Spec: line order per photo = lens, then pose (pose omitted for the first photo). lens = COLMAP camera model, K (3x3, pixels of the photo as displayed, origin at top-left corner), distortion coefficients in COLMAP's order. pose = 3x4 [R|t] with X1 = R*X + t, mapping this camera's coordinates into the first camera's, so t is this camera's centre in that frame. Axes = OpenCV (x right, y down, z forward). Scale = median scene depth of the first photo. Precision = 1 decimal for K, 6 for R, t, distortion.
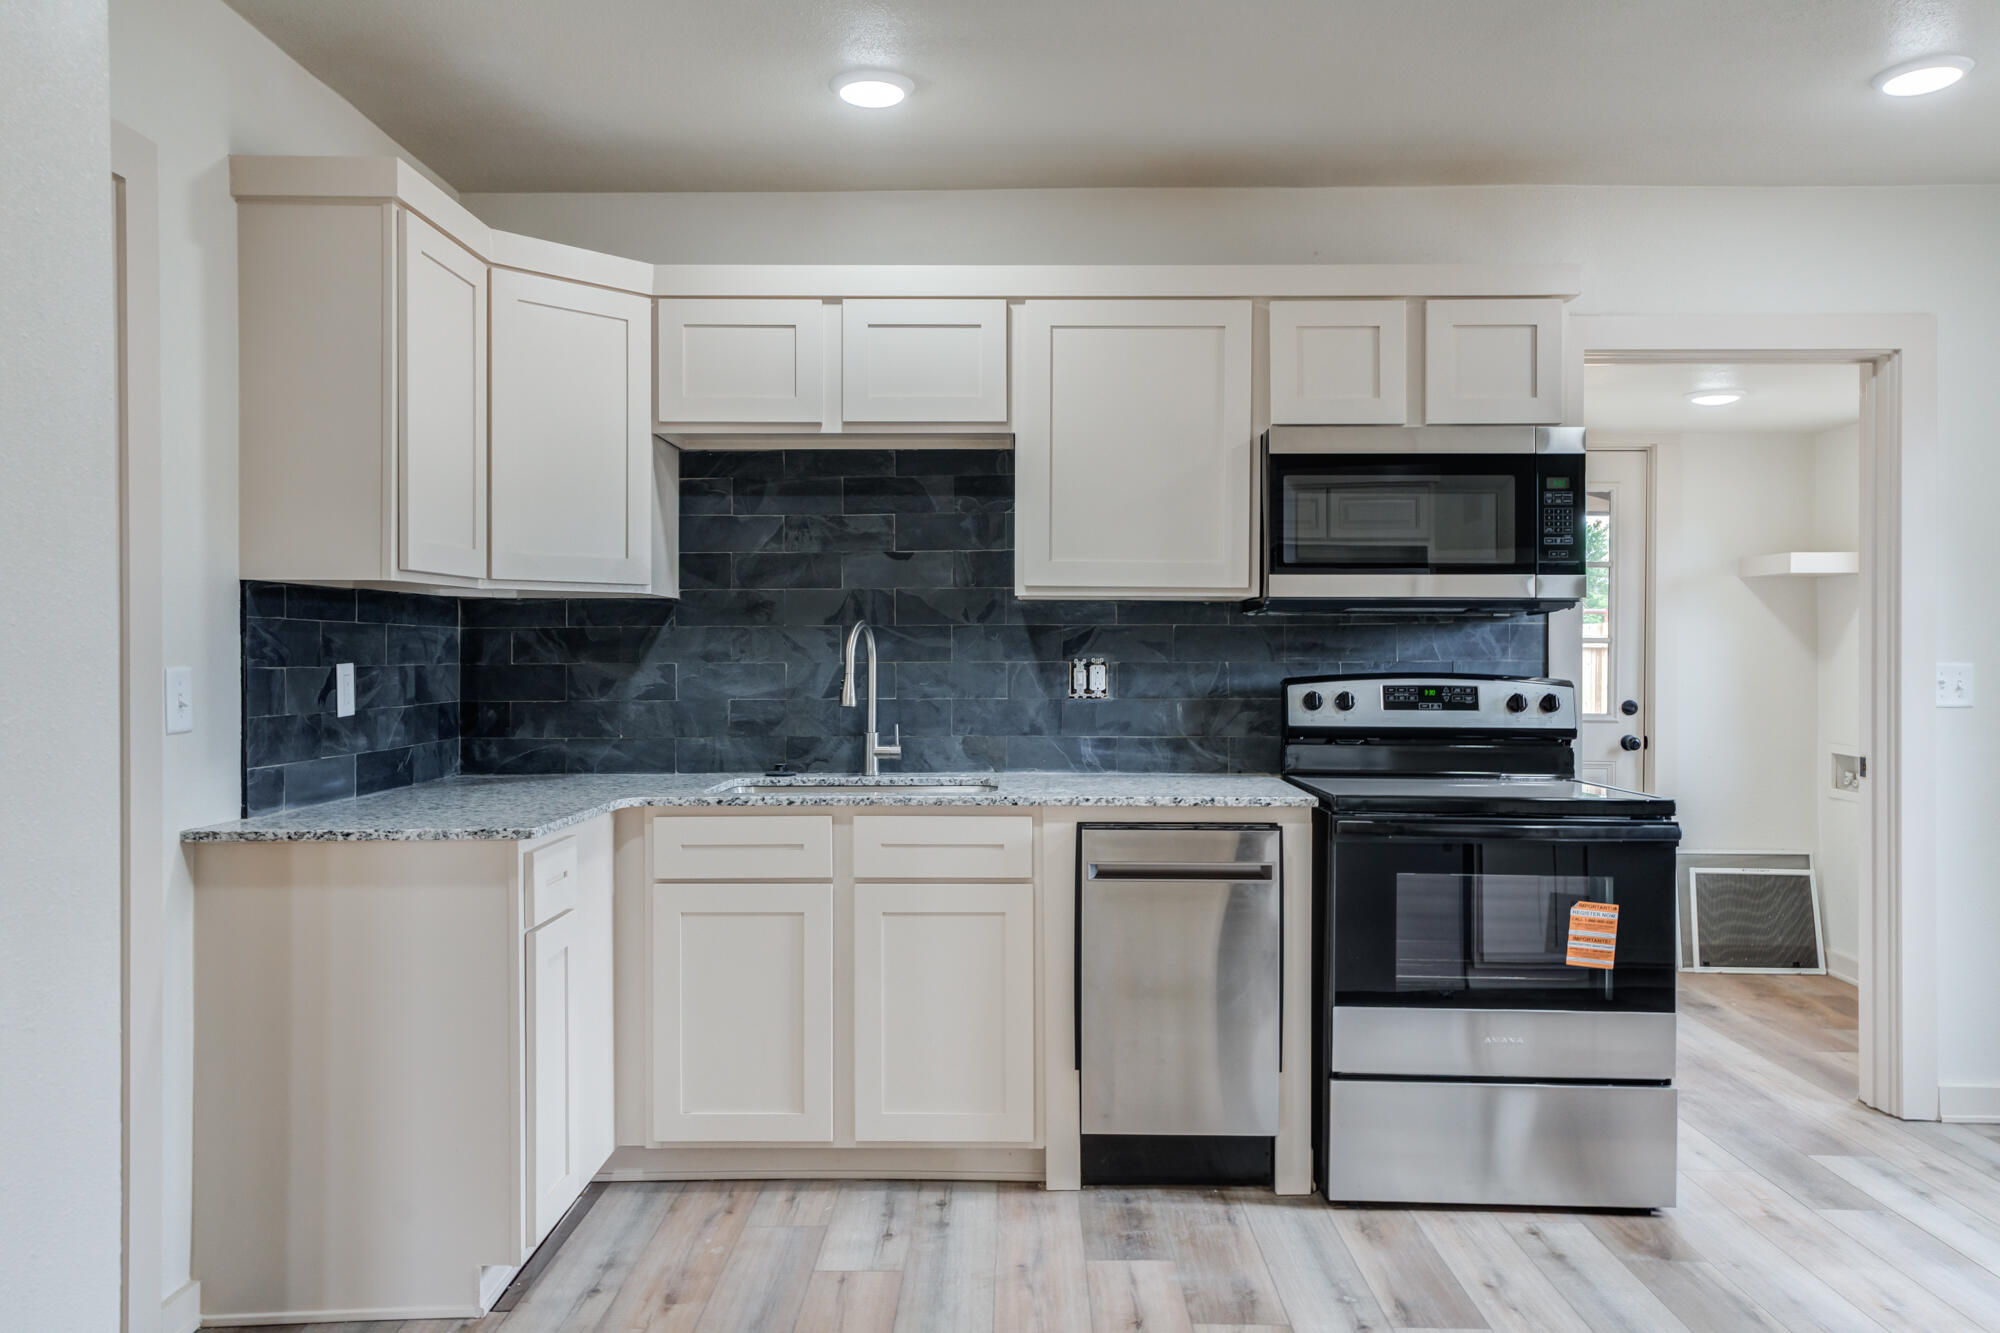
lens RADIAL K [[1404.5, 0, 1004.8], [0, 1404.5, 654.4], [0, 0, 1]] dist [0.017621, -0.001544]
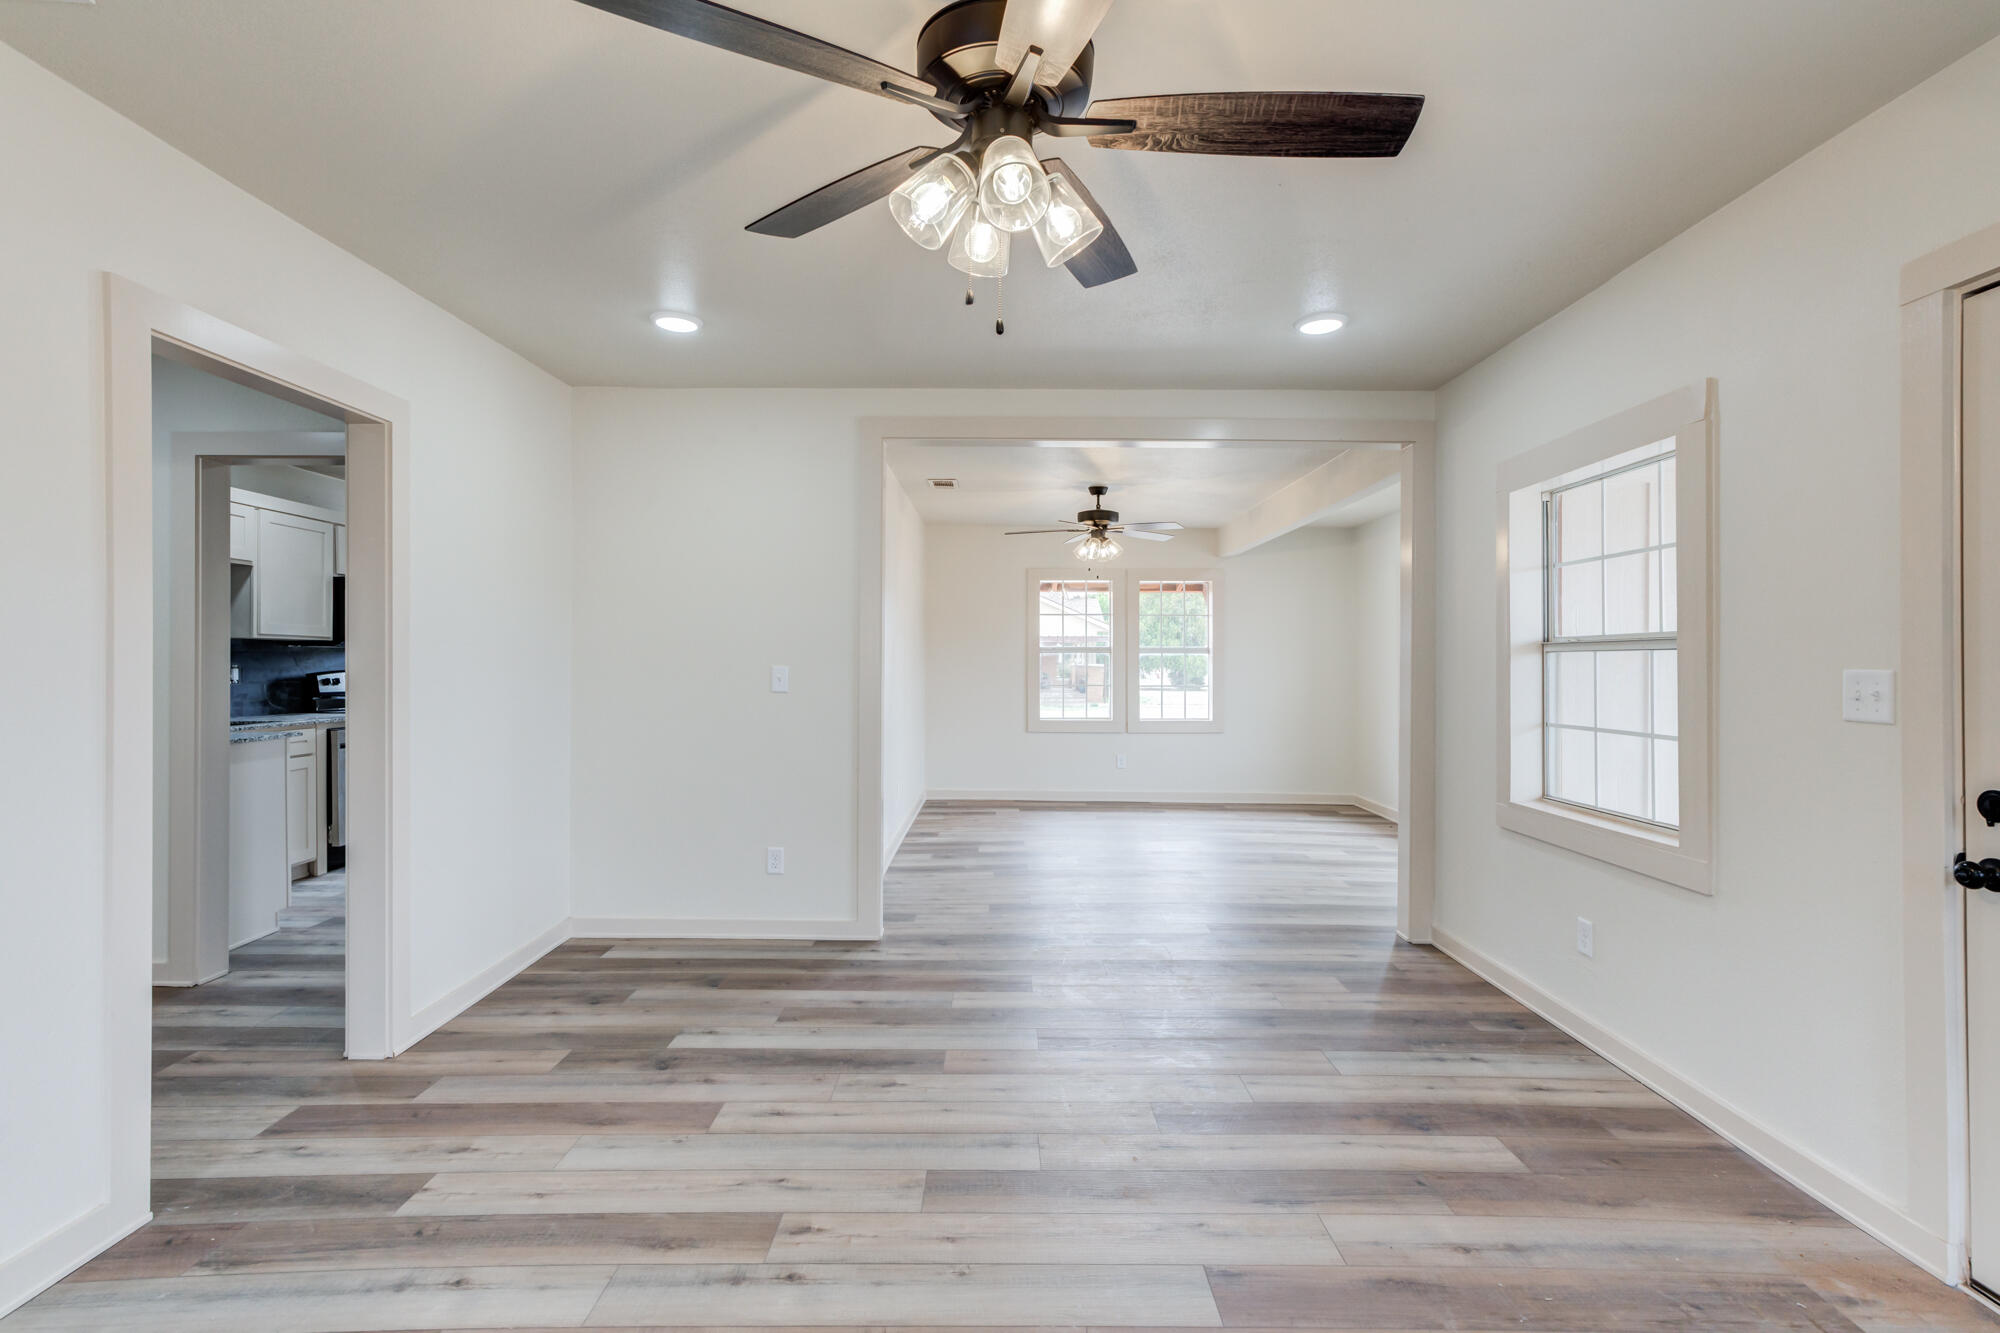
lens RADIAL K [[926.3, 0, 995.1], [0, 926.3, 663.0], [0, 0, 1]] dist [-0.015542, 0.015658]
pose [[-0.001131, -0.005238, 0.999986, -1.396985], [0.003564, 0.999980, 0.005242, -0.004168], [-0.999993, 0.003569, -0.001112, -0.183434]]
